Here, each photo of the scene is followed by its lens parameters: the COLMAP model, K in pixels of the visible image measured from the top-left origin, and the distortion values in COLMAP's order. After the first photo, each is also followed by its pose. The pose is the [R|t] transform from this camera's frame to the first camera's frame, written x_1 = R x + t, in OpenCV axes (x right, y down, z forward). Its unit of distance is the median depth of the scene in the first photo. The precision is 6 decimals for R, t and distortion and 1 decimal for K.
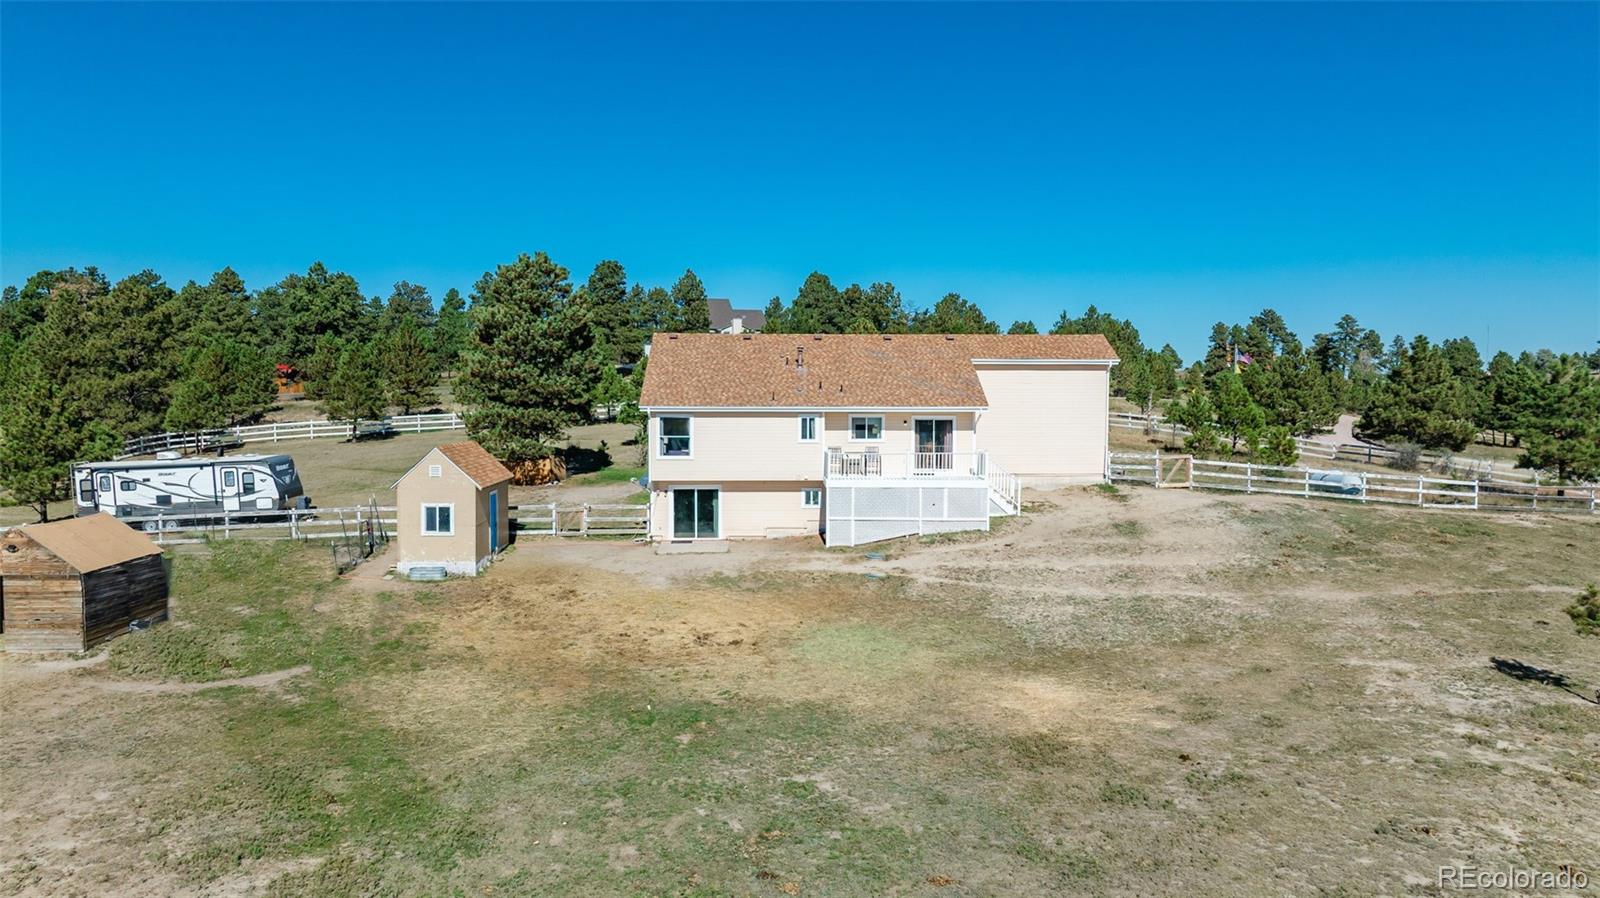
lens RADIAL K [[1128.7, 0, 794.9], [0, 1128.7, 442.5], [0, 0, 1]] dist [-0.023767, 0.018640]
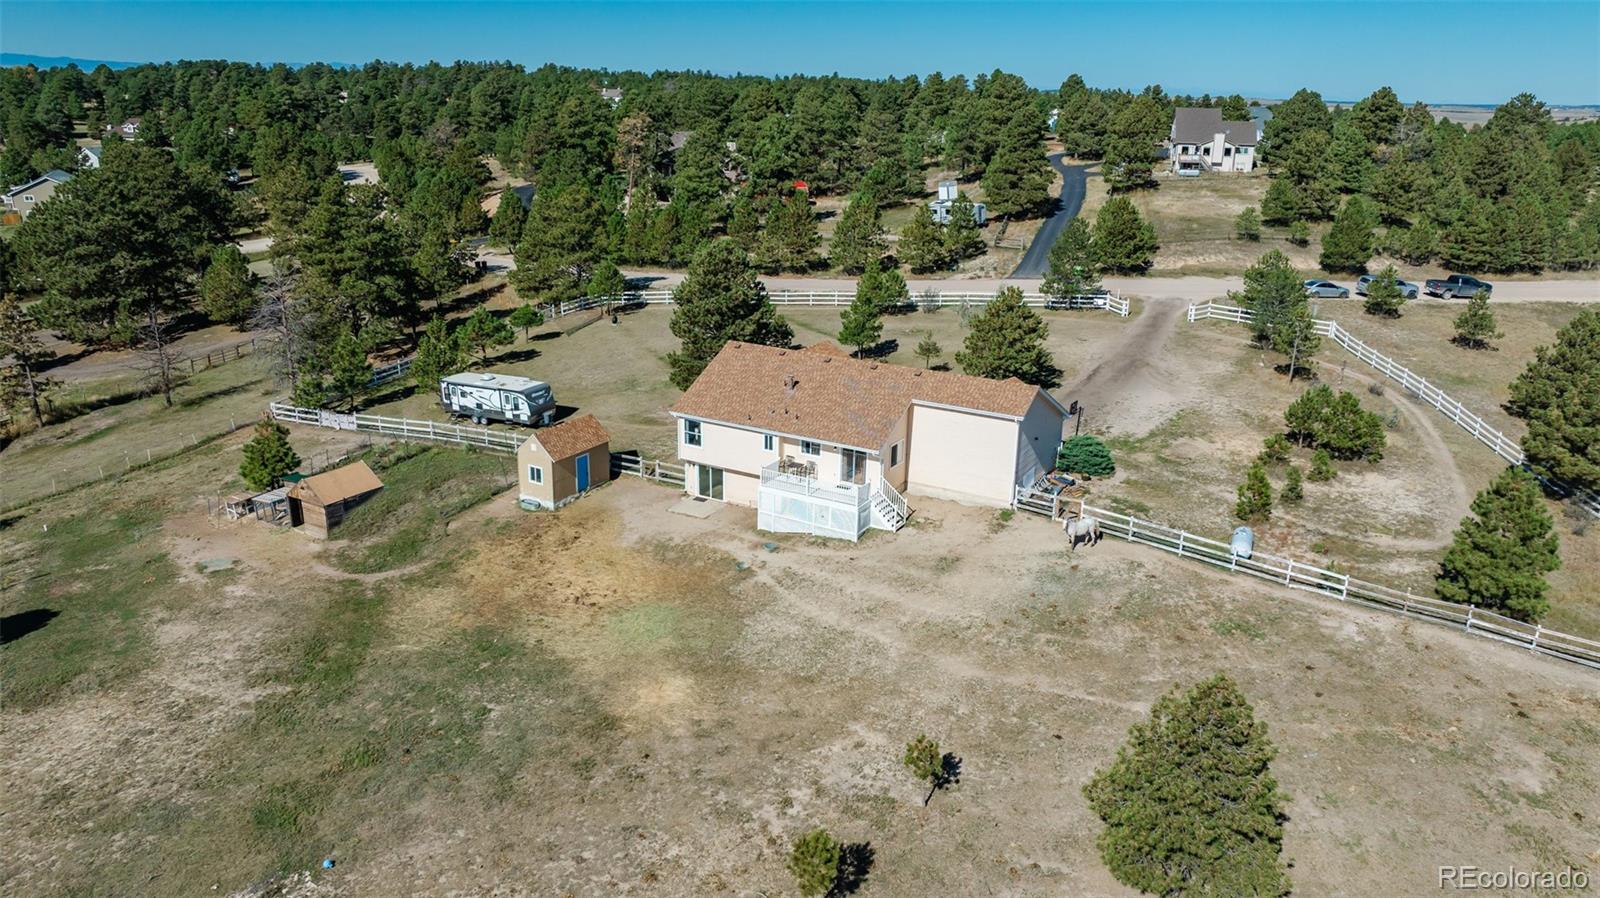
lens RADIAL K [[1128.7, 0, 804.1], [0, 1128.7, 451.8], [0, 0, 1]] dist [-0.023767, 0.018640]
pose [[0.844974, 0.178060, -0.504294, 0.765724], [-0.044316, 0.963016, 0.265775, -0.380387], [0.532968, -0.202225, 0.821615, -0.147292]]
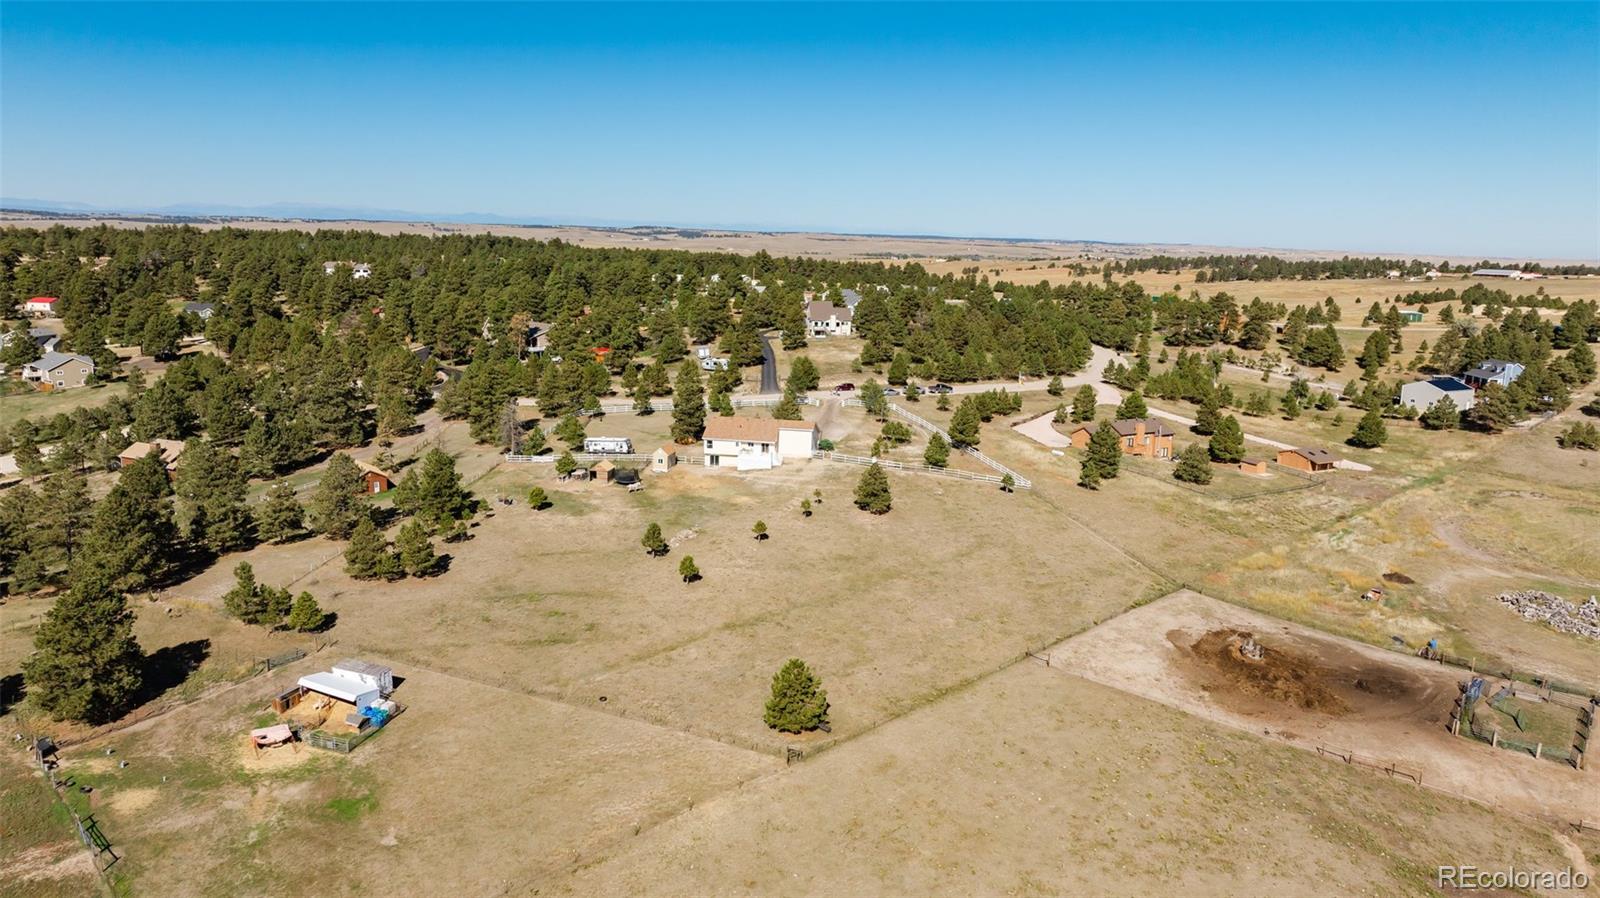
lens RADIAL K [[1128.7, 0, 799.9], [0, 1128.7, 448.8], [0, 0, 1]] dist [-0.023767, 0.018640]
pose [[0.976002, 0.062401, -0.208631, 1.230769], [-0.032999, 0.989382, 0.141544, -0.658030], [0.215249, -0.131263, 0.967697, -3.436073]]
